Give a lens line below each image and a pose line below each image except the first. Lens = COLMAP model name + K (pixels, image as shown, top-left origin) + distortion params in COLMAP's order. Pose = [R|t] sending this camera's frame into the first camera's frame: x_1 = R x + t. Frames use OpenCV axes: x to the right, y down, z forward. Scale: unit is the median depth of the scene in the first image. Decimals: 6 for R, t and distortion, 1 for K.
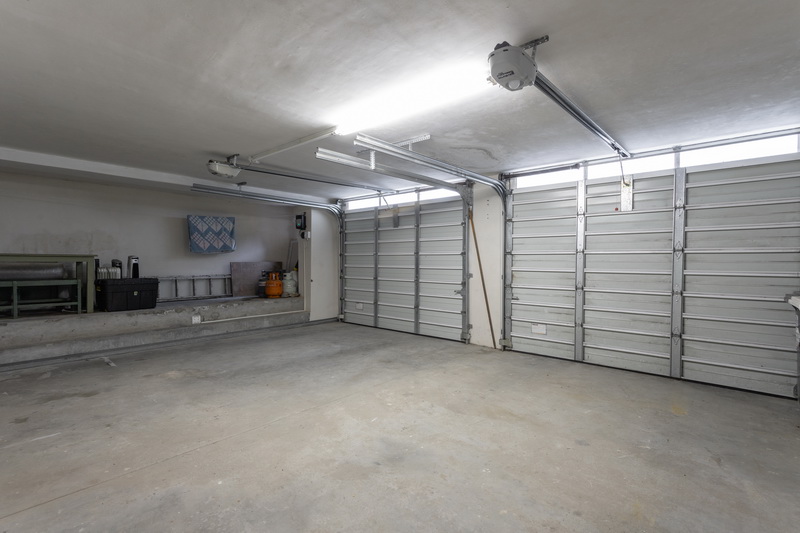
lens RADIAL K [[386.7, 0, 396.7], [0, 386.7, 265.6], [0, 0, 1]] dist [0.005098, -0.000141]
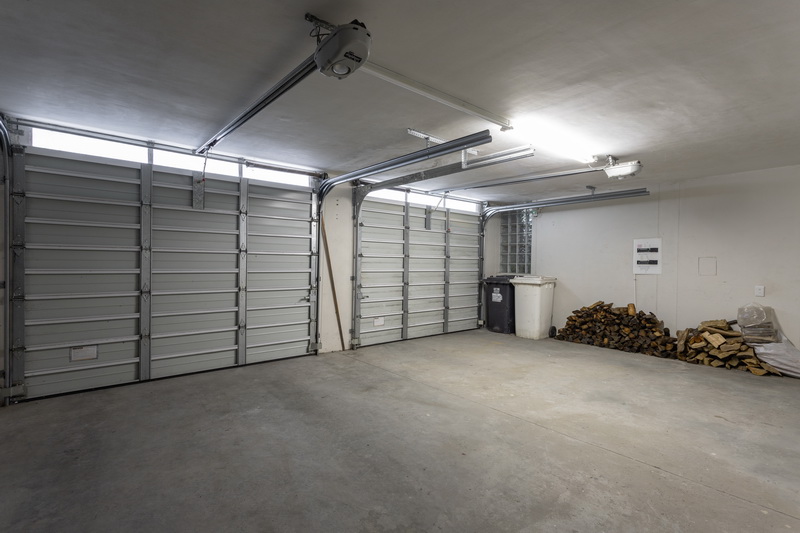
lens RADIAL K [[386.7, 0, 396.7], [0, 386.7, 264.9], [0, 0, 1]] dist [0.005098, -0.000141]
pose [[0.131758, -0.007627, 0.991253, -0.884514], [0.002533, 0.999970, 0.007357, -0.016543], [-0.991279, 0.001542, 0.131774, 0.906928]]
